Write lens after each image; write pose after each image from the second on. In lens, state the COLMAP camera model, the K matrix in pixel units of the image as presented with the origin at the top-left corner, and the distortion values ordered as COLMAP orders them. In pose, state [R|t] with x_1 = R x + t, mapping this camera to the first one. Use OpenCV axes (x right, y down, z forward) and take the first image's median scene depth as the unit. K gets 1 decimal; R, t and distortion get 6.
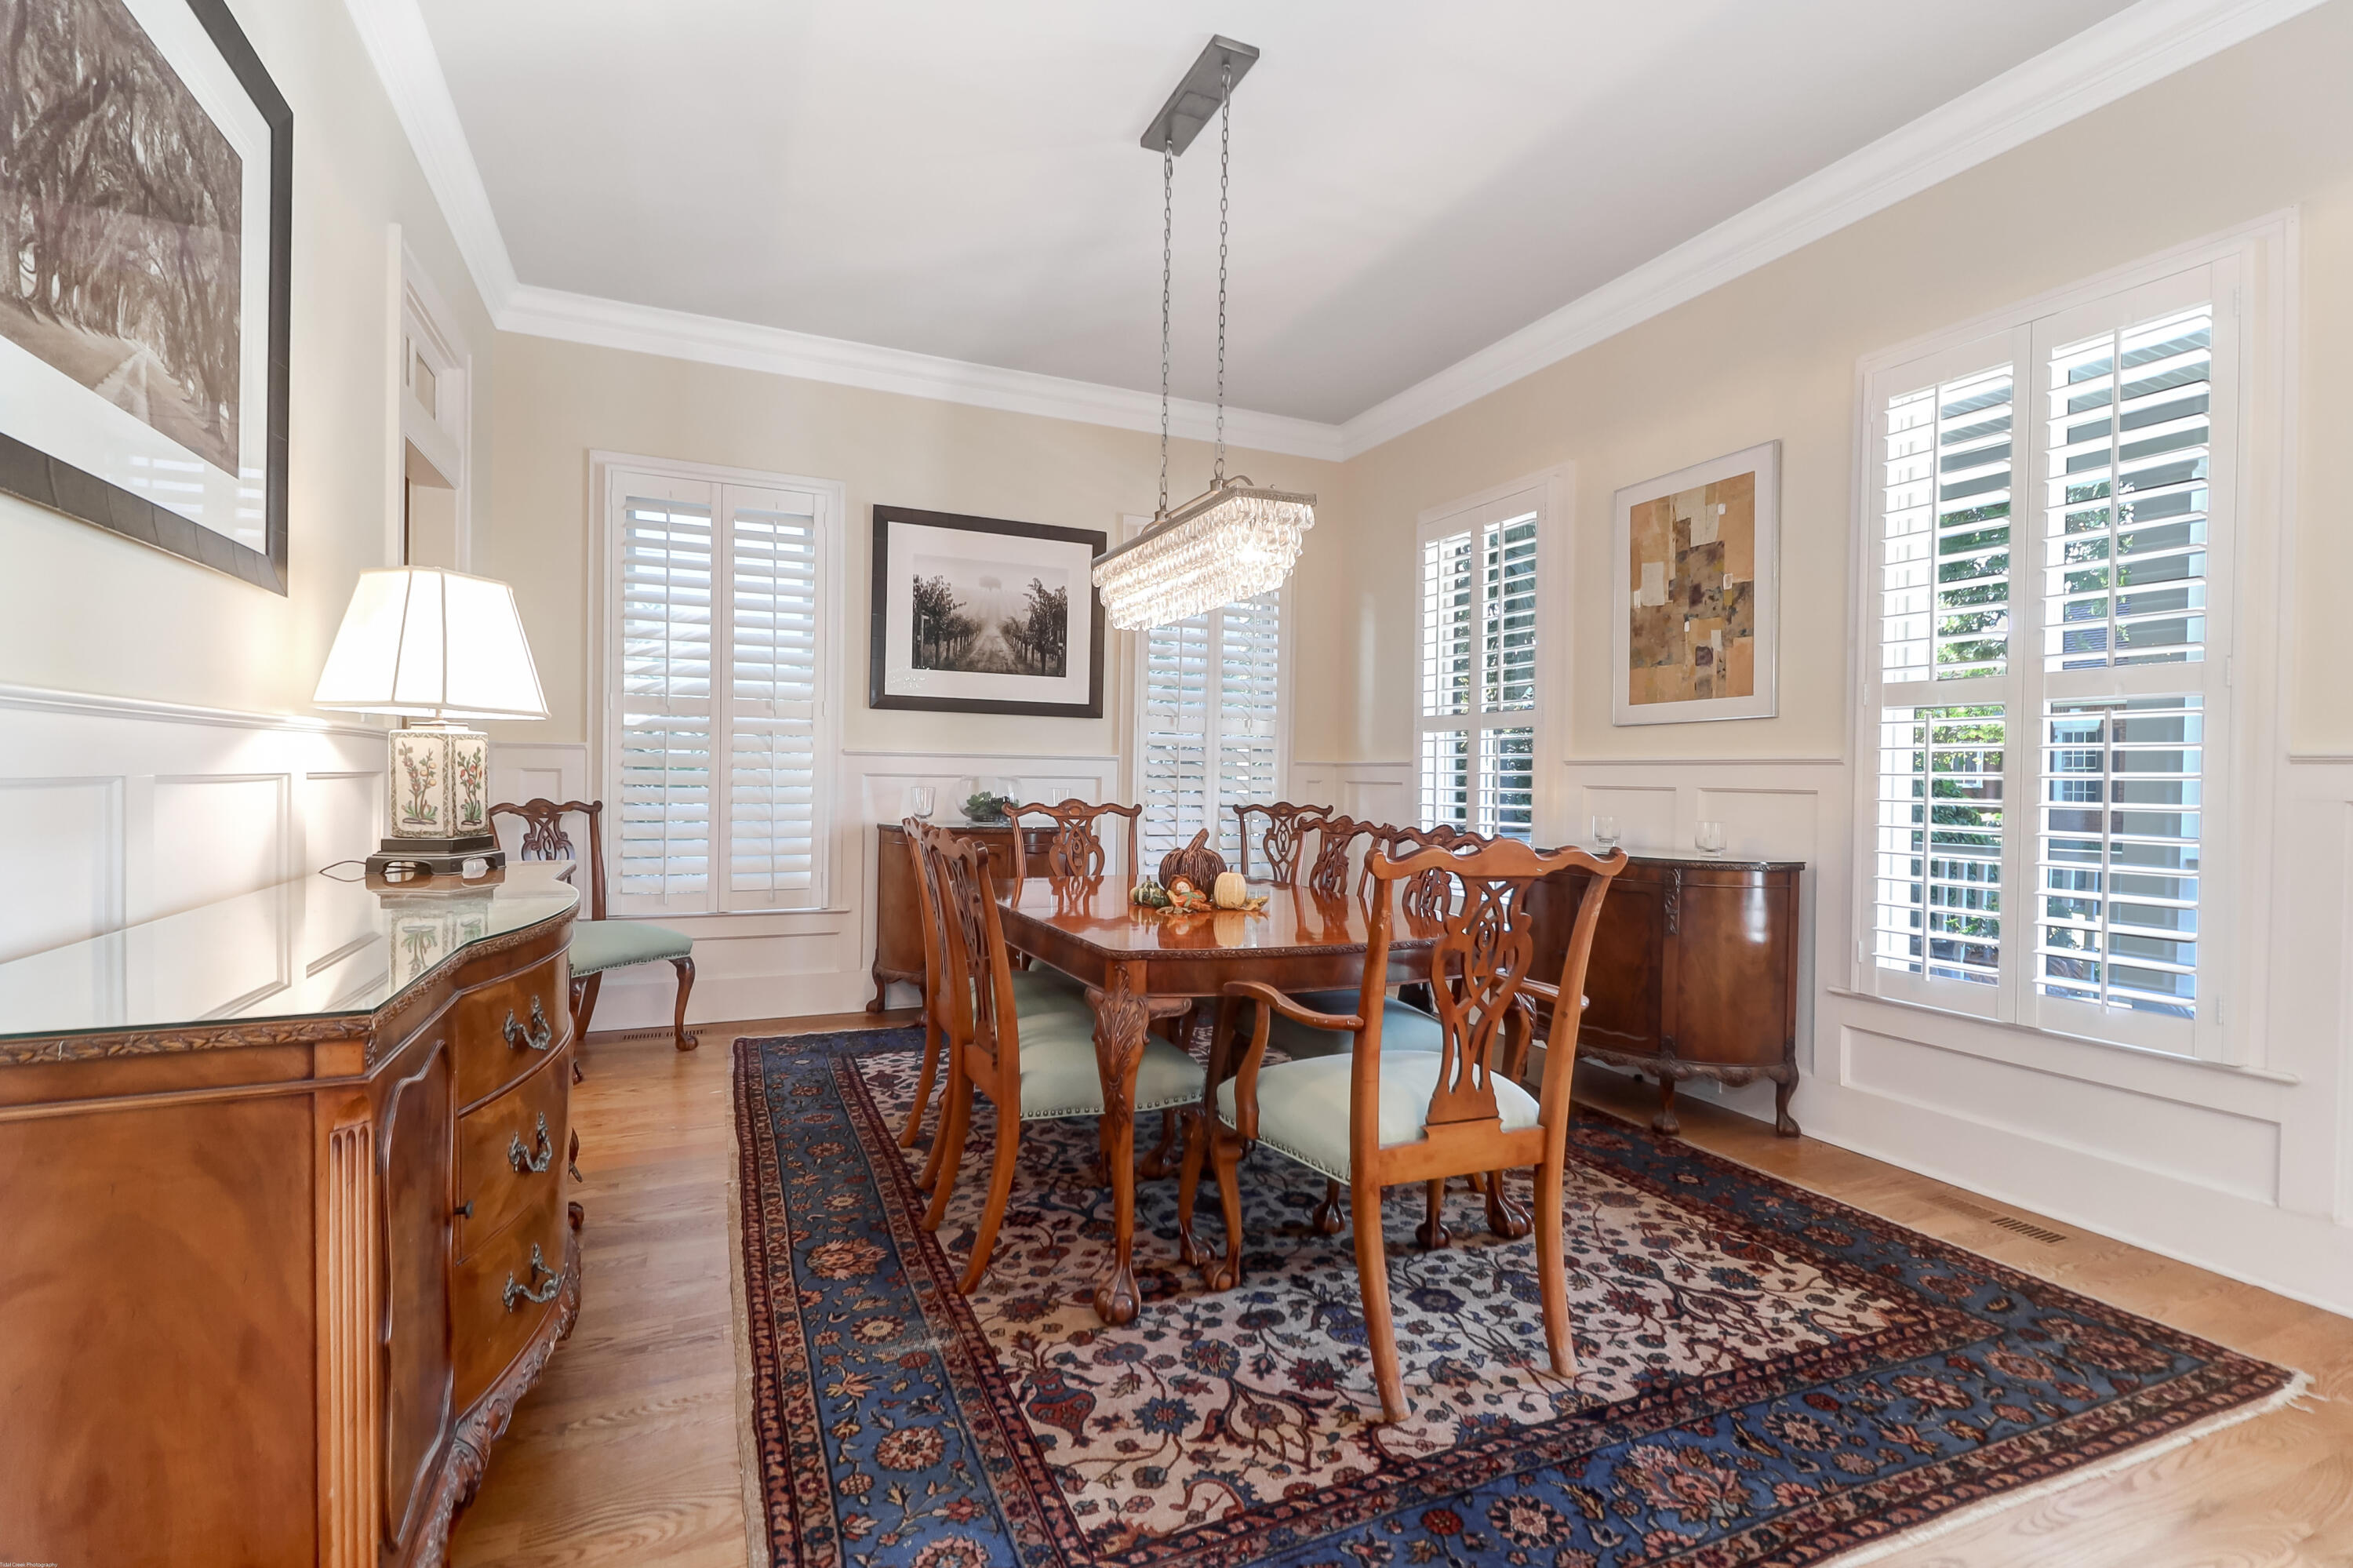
lens RADIAL K [[1075.6, 0, 1179.0], [0, 1075.6, 788.0], [0, 0, 1]] dist [0.019400, -0.013138]
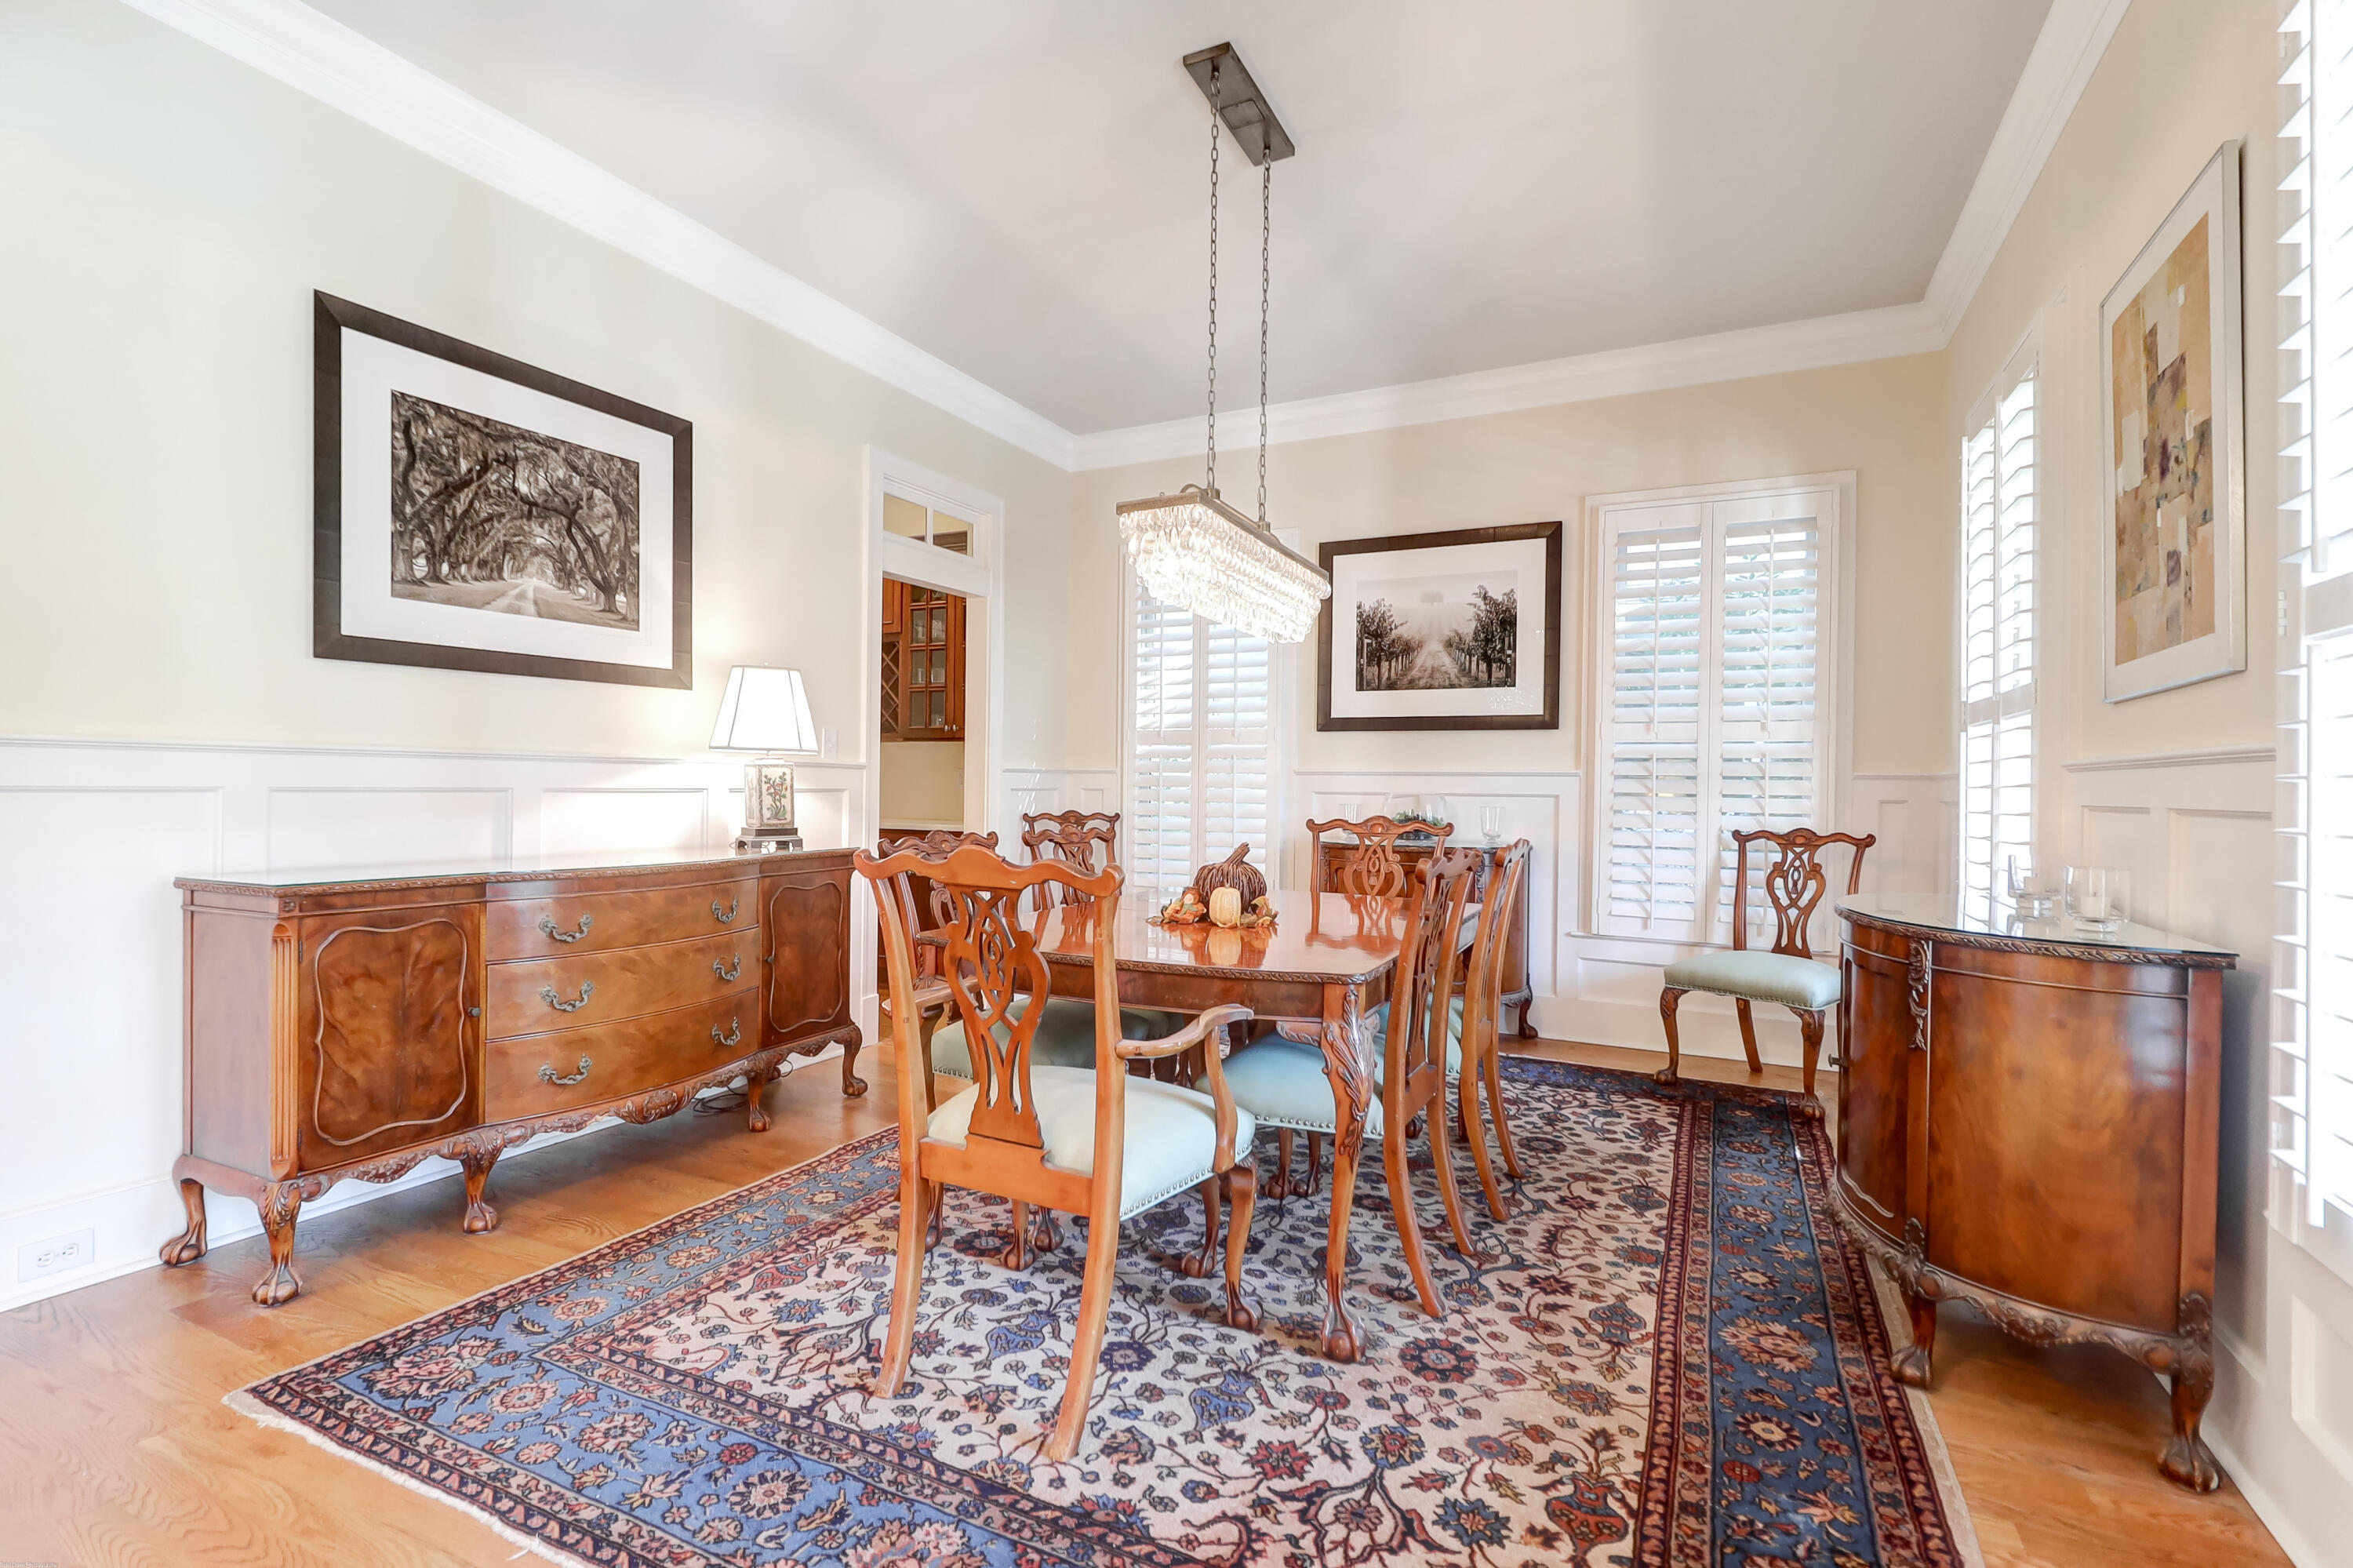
lens RADIAL K [[1075.6, 0, 1179.0], [0, 1075.6, 788.0], [0, 0, 1]] dist [0.019400, -0.013138]
pose [[0.637519, -0.006869, -0.770404, 0.875508], [-0.011305, 0.999769, -0.018269, 0.007765], [0.770352, 0.020356, 0.637294, 0.395855]]
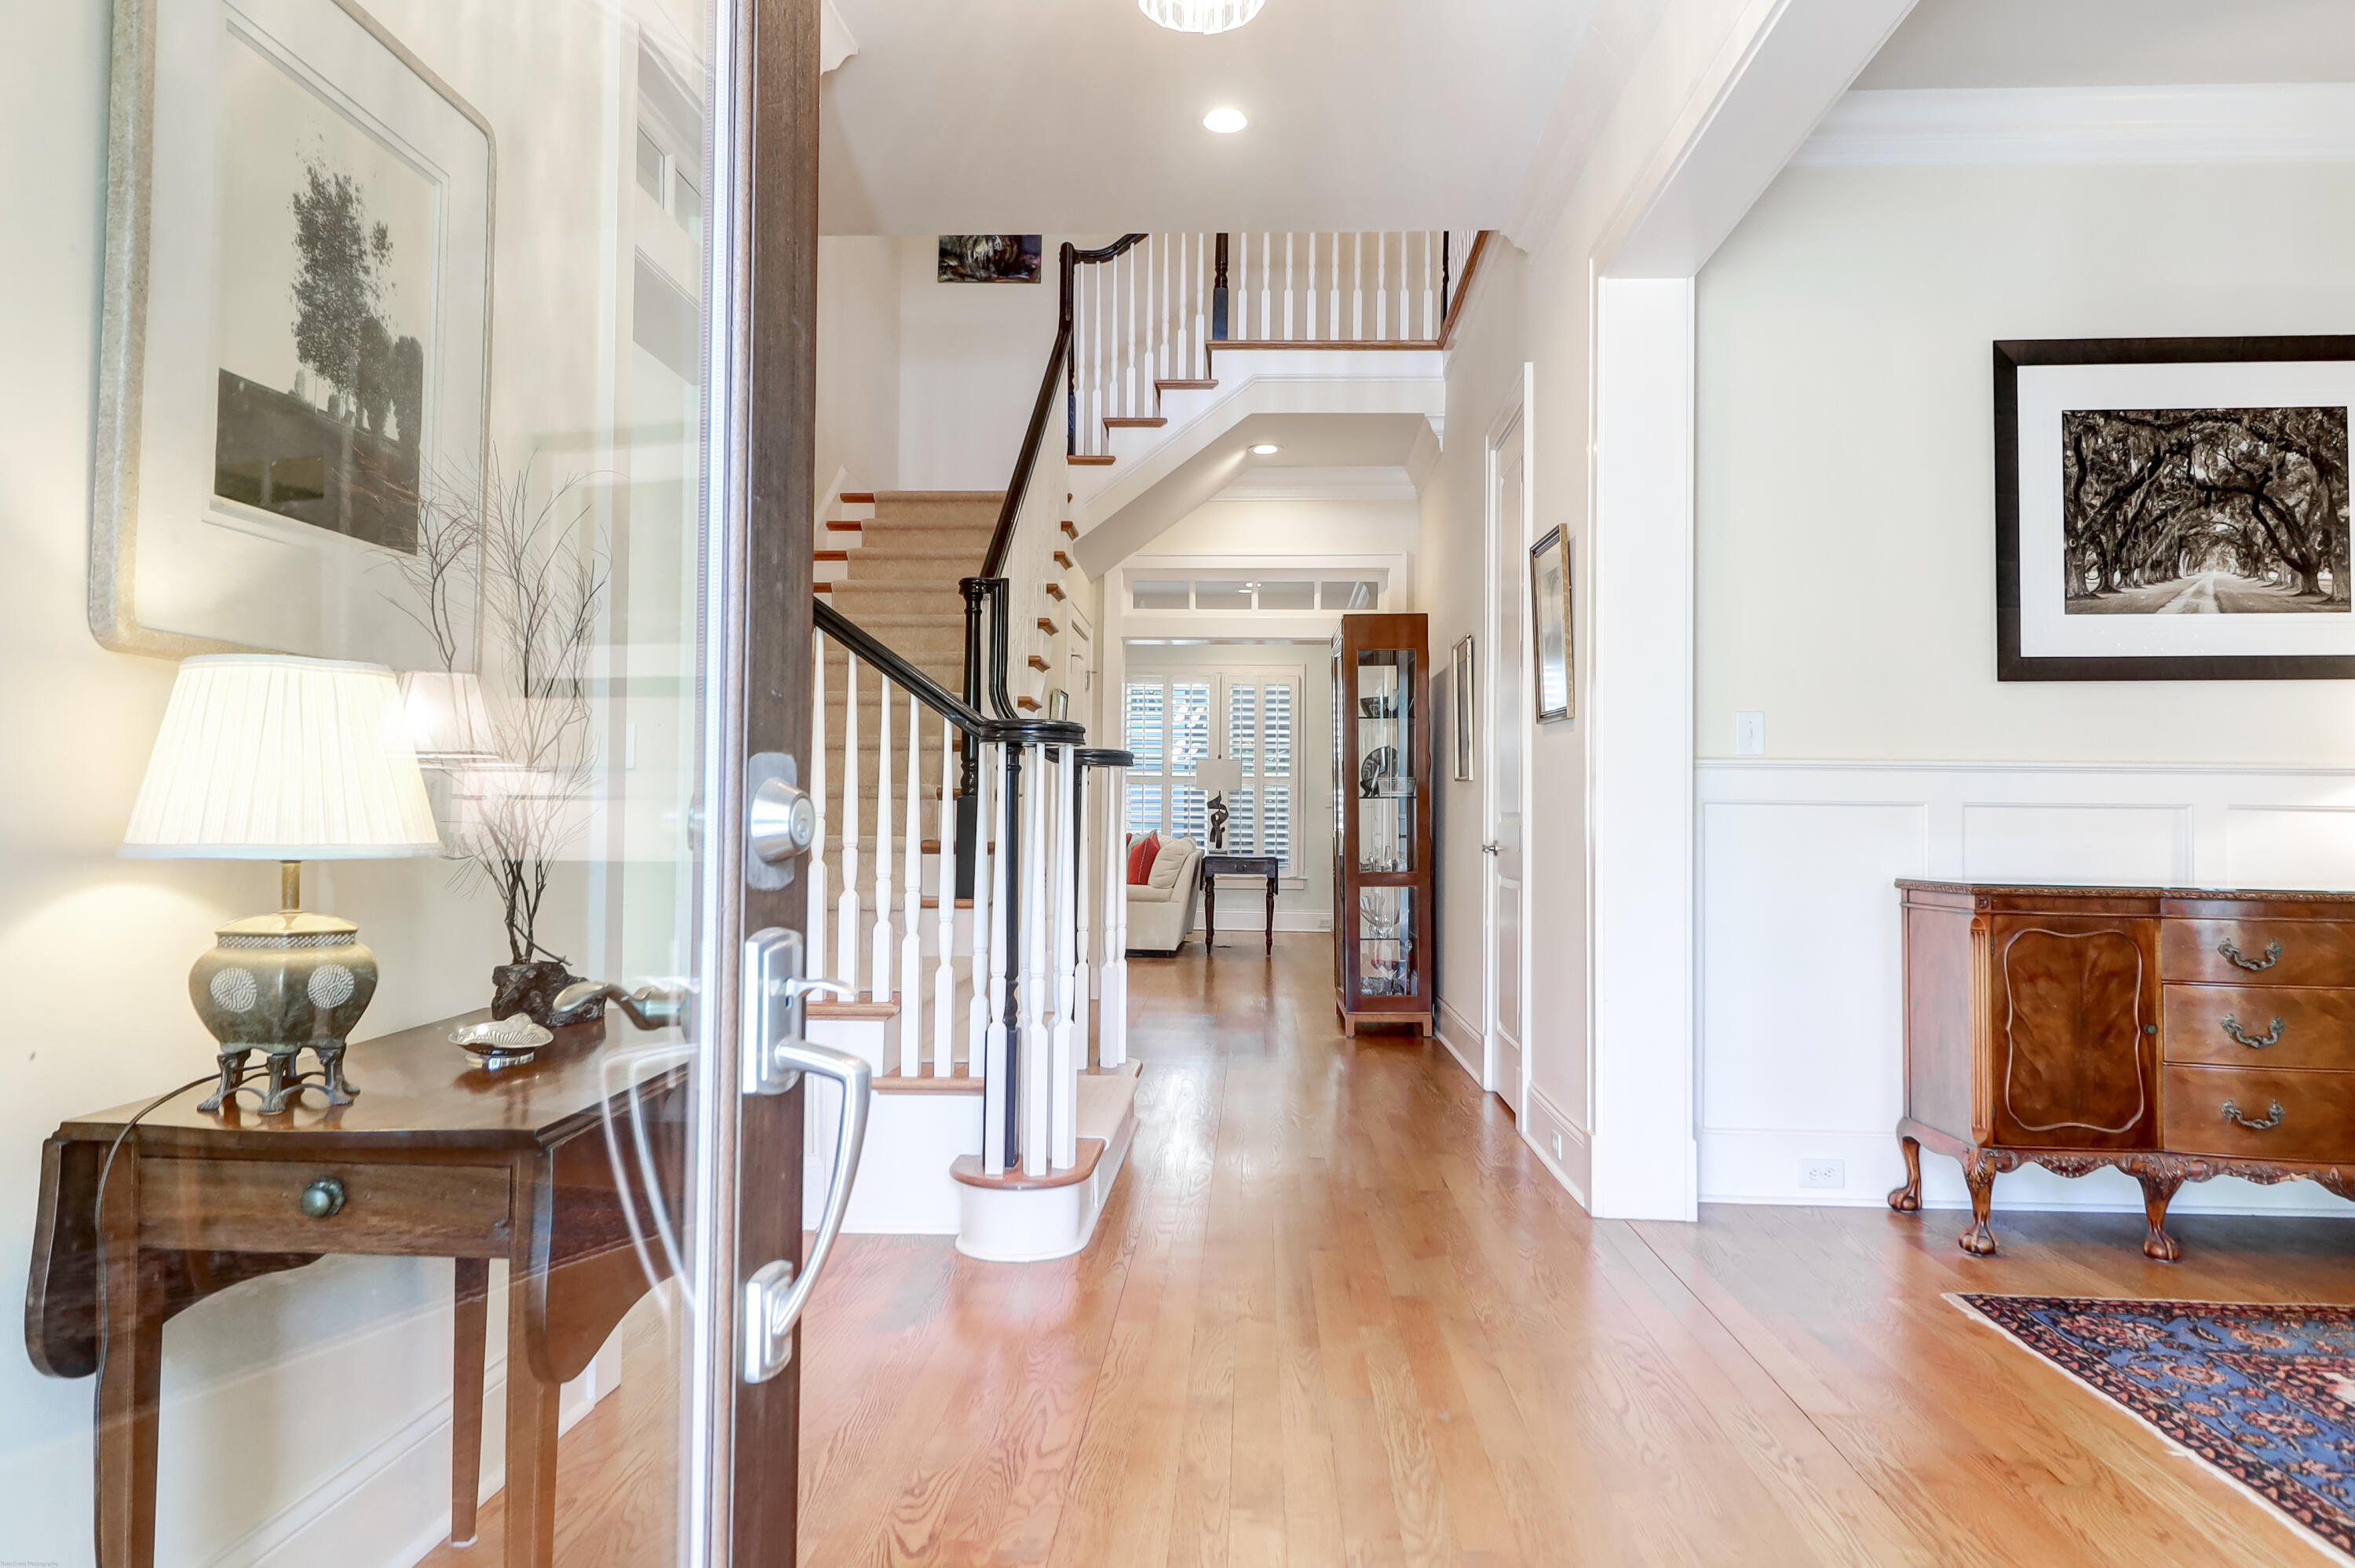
lens RADIAL K [[1542.0, 0, 1146.5], [0, 1542.0, 775.8], [0, 0, 1]] dist [0.002543, -0.006324]
pose [[-0.463056, -0.045687, -0.885151, 1.360662], [-0.029223, 0.998915, -0.036271, 0.054139], [0.885847, 0.009071, -0.463888, 0.376533]]
